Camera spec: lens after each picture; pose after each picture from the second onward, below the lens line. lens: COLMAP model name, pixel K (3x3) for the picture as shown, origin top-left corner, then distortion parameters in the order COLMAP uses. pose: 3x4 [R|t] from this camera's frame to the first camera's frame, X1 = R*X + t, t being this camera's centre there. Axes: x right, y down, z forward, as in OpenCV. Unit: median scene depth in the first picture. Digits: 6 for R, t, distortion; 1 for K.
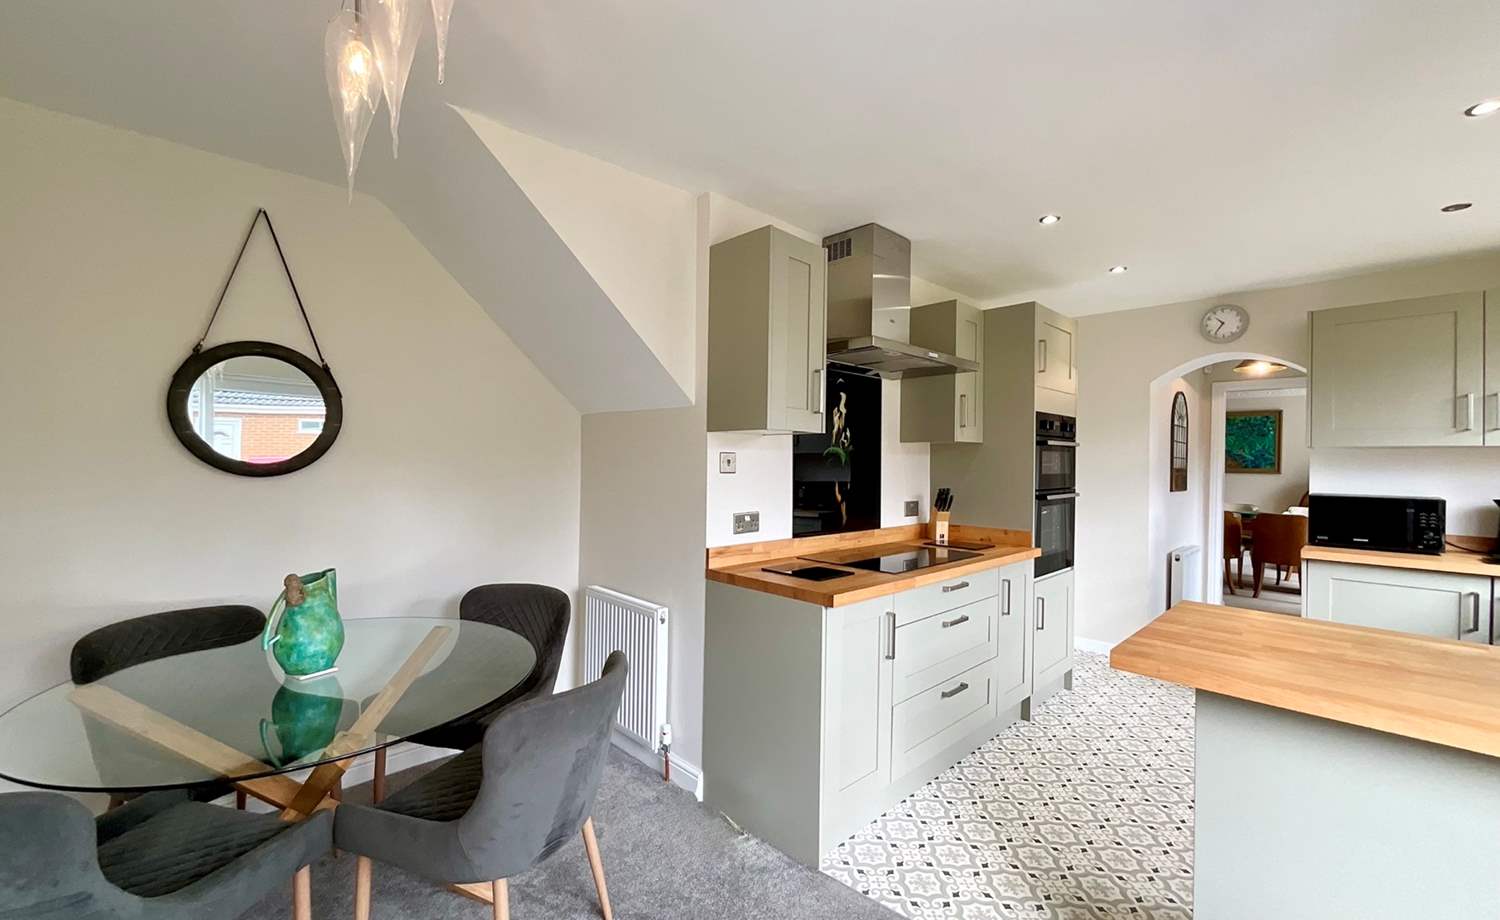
lens RADIAL K [[613.9, 0, 751.0], [0, 613.9, 466.6], [0, 0, 1]] dist [0.014158, 0.000391]
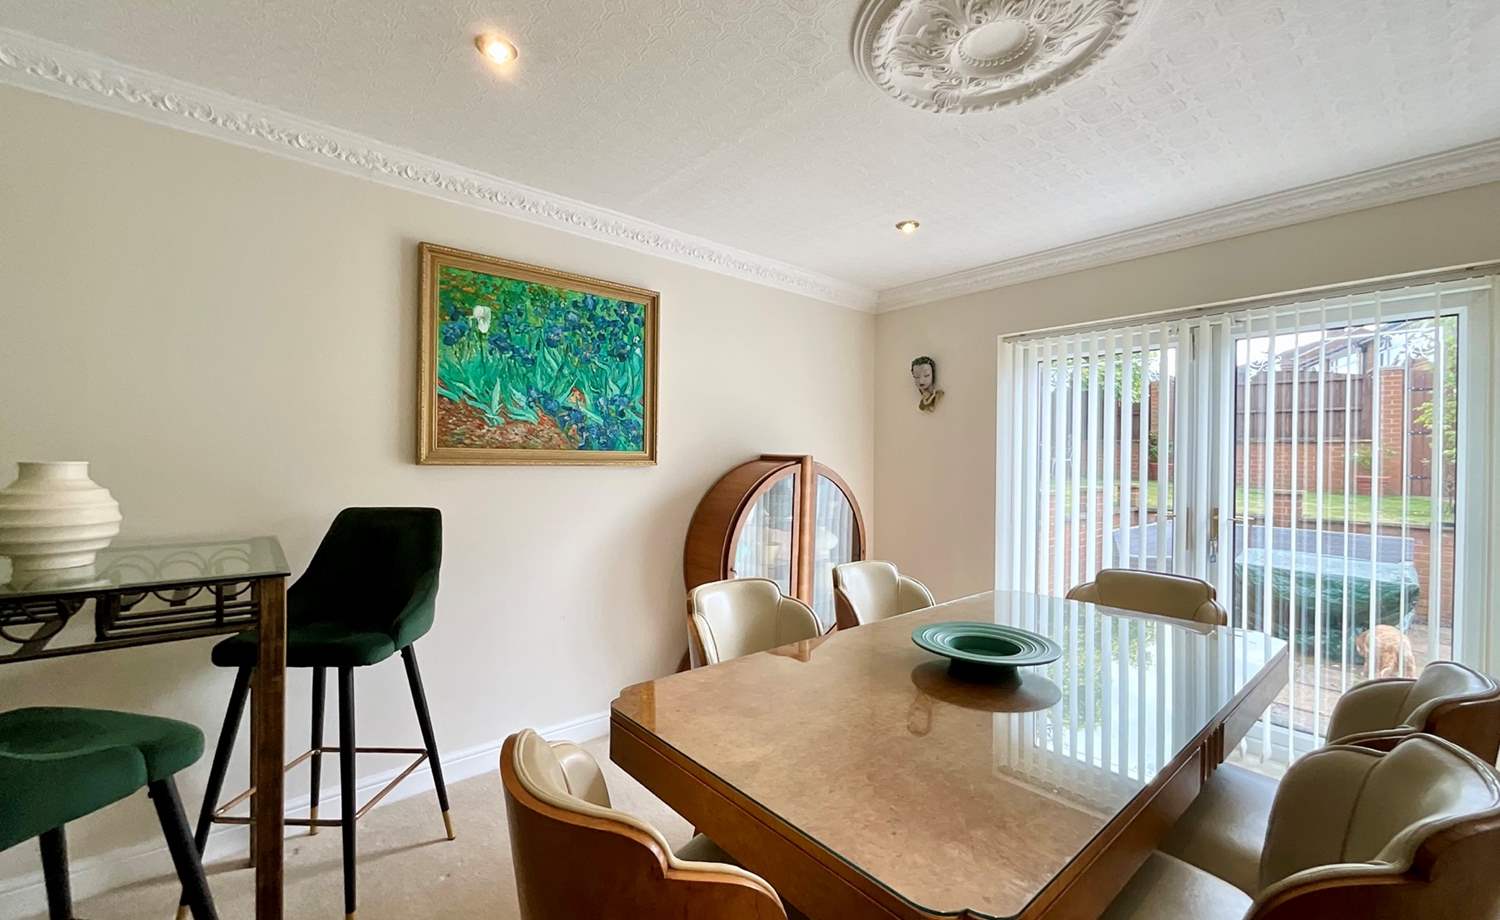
lens RADIAL K [[613.9, 0, 749.3], [0, 613.9, 461.5], [0, 0, 1]] dist [0.014158, 0.000391]
pose [[0.066500, -0.014413, 0.997682, 0.480823], [0.001547, 0.999896, 0.014341, 0.004272], [-0.997785, 0.000590, 0.066516, 0.899230]]
